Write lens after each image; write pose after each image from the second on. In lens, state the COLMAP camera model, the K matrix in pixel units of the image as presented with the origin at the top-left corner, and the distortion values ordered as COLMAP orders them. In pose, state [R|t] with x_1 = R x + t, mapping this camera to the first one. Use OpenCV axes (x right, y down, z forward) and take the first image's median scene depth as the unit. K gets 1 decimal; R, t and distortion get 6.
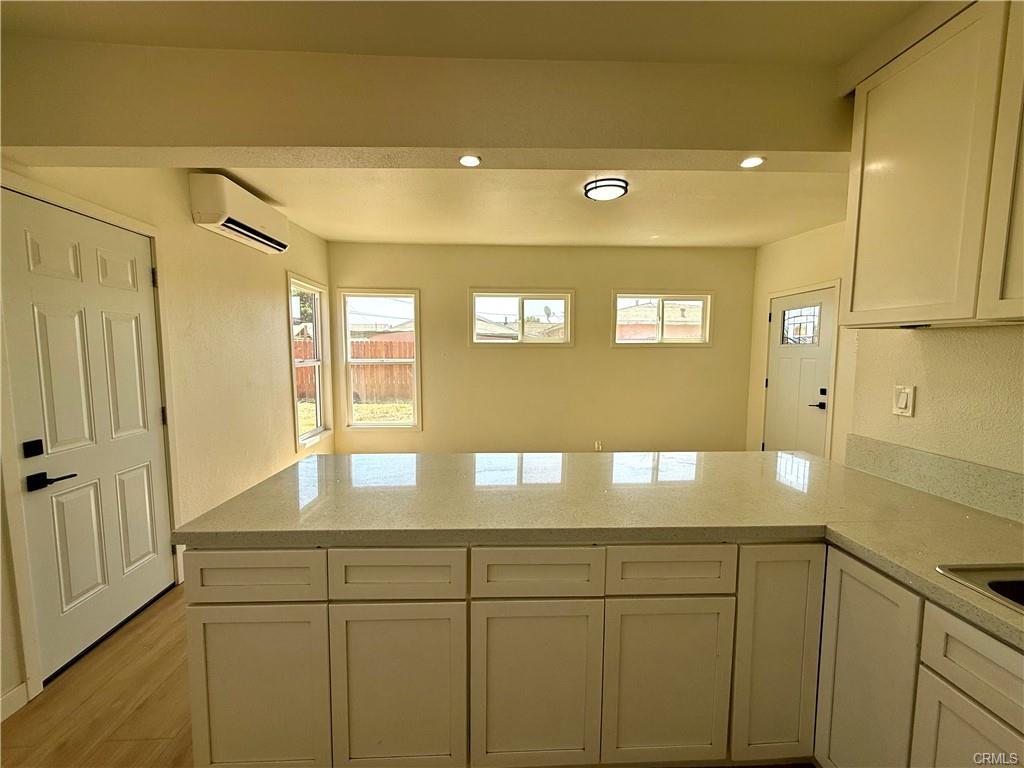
lens RADIAL K [[407.6, 0, 509.4], [0, 407.6, 384.9], [0, 0, 1]] dist [0.002421, -0.000007]
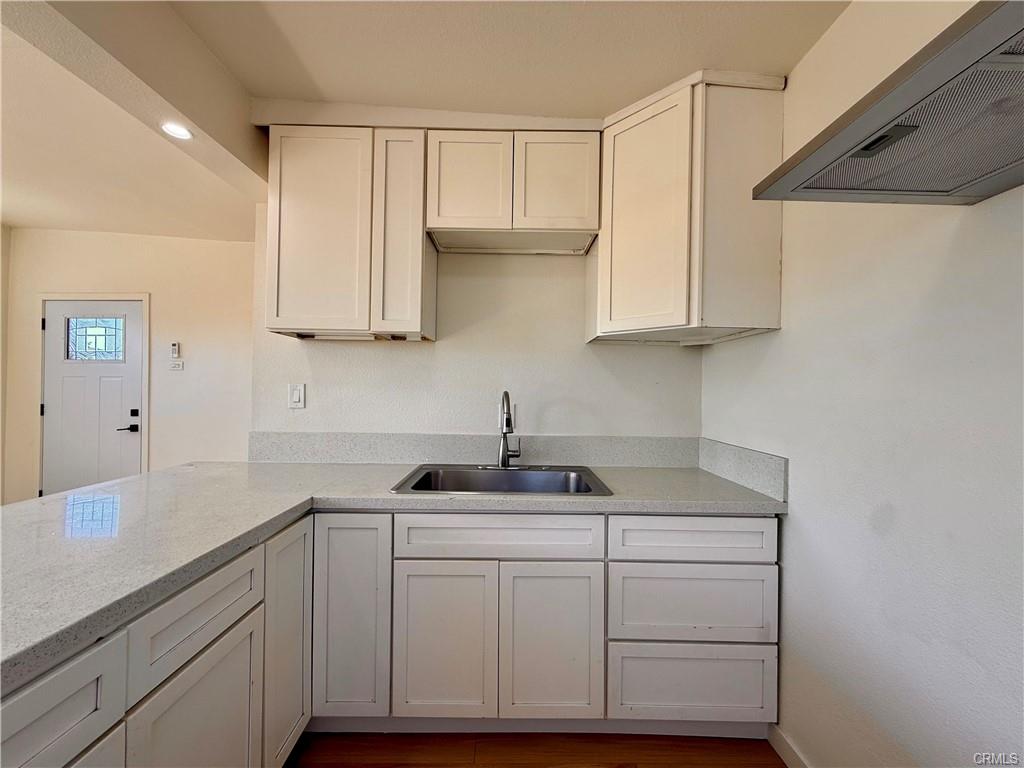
lens RADIAL K [[407.6, 0, 509.4], [0, 407.6, 384.9], [0, 0, 1]] dist [0.002421, -0.000007]
pose [[0.049332, 0.007205, 0.998756, -0.248307], [0.074706, 0.997146, -0.010884, 0.066267], [-0.995985, 0.075150, 0.048653, 0.283675]]
